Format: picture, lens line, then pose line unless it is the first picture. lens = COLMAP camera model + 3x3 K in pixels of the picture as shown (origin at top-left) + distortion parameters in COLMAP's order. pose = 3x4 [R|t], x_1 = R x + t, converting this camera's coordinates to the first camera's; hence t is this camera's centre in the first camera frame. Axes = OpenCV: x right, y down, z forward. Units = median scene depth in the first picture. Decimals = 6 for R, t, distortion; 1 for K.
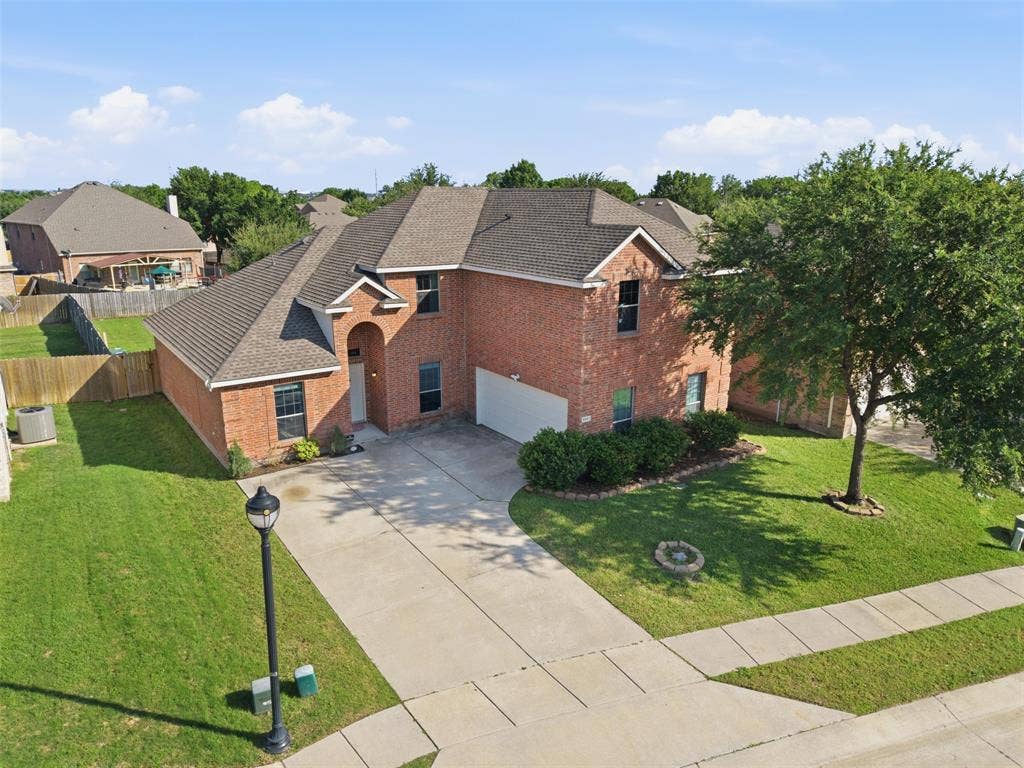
lens RADIAL K [[686.7, 0, 509.1], [0, 686.7, 376.8], [0, 0, 1]] dist [-0.006020, -0.000314]
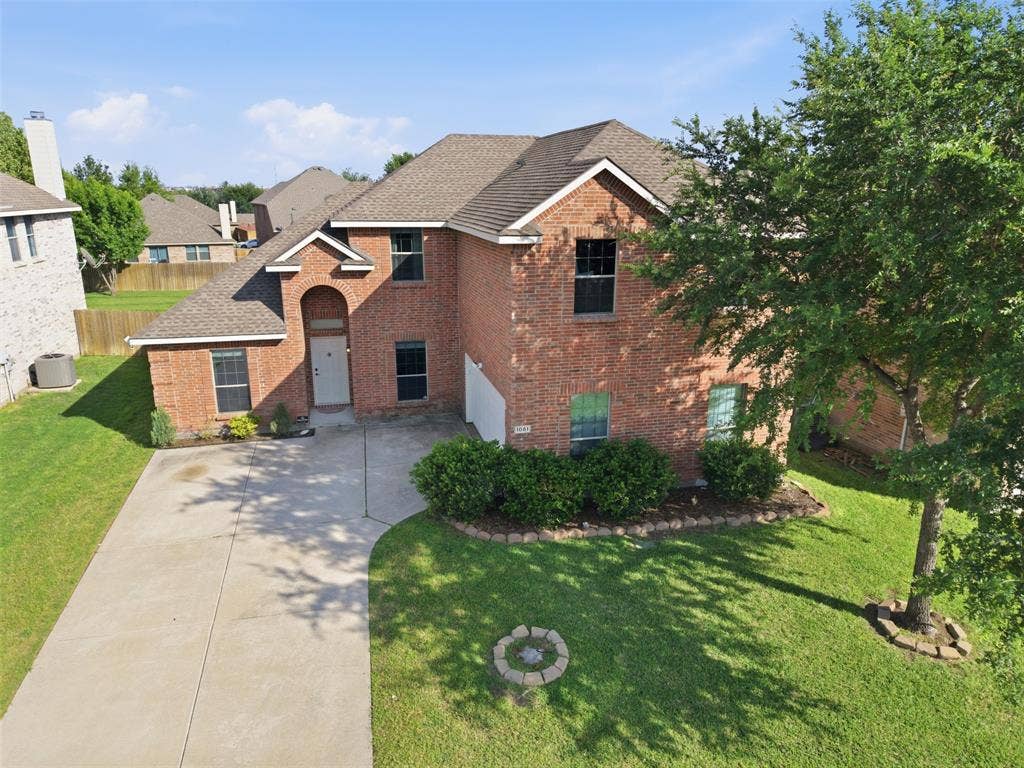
lens RADIAL K [[686.7, 0, 506.1], [0, 686.7, 382.4], [0, 0, 1]] dist [-0.006020, -0.000314]
pose [[0.927638, 0.097056, -0.360649, 0.340166], [-0.092742, 0.995259, 0.029294, -0.006481], [0.361782, 0.006273, 0.932241, 0.306807]]
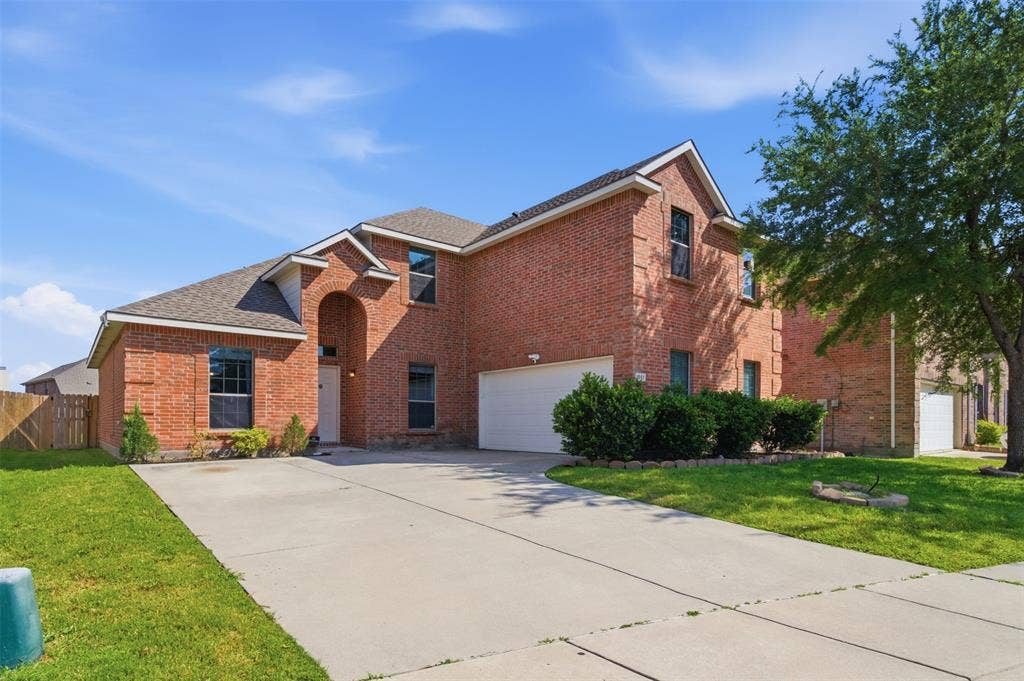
lens RADIAL K [[544.0, 0, 512.0], [0, 544.0, 427.2], [0, 0, 1]] dist [-0.005297, 0.000677]
pose [[0.997752, -0.003438, 0.066922, -0.060528], [0.020167, 0.967789, -0.250953, 0.247424], [-0.063904, 0.251739, 0.965683, 0.442939]]
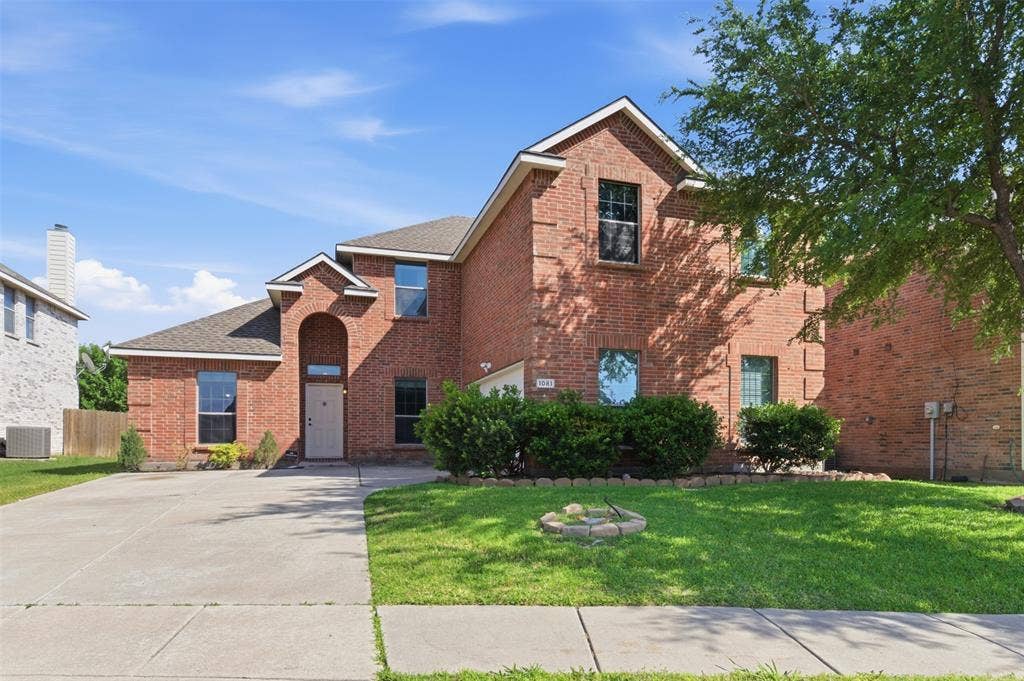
lens RADIAL K [[597.9, 0, 510.8], [0, 597.9, 445.4], [0, 0, 1]] dist [-0.008342, -0.003302]
pose [[0.947842, -0.004641, -0.318708, 0.250860], [-0.076266, 0.967548, -0.240903, 0.245998], [0.309483, 0.252644, 0.916728, 0.473998]]
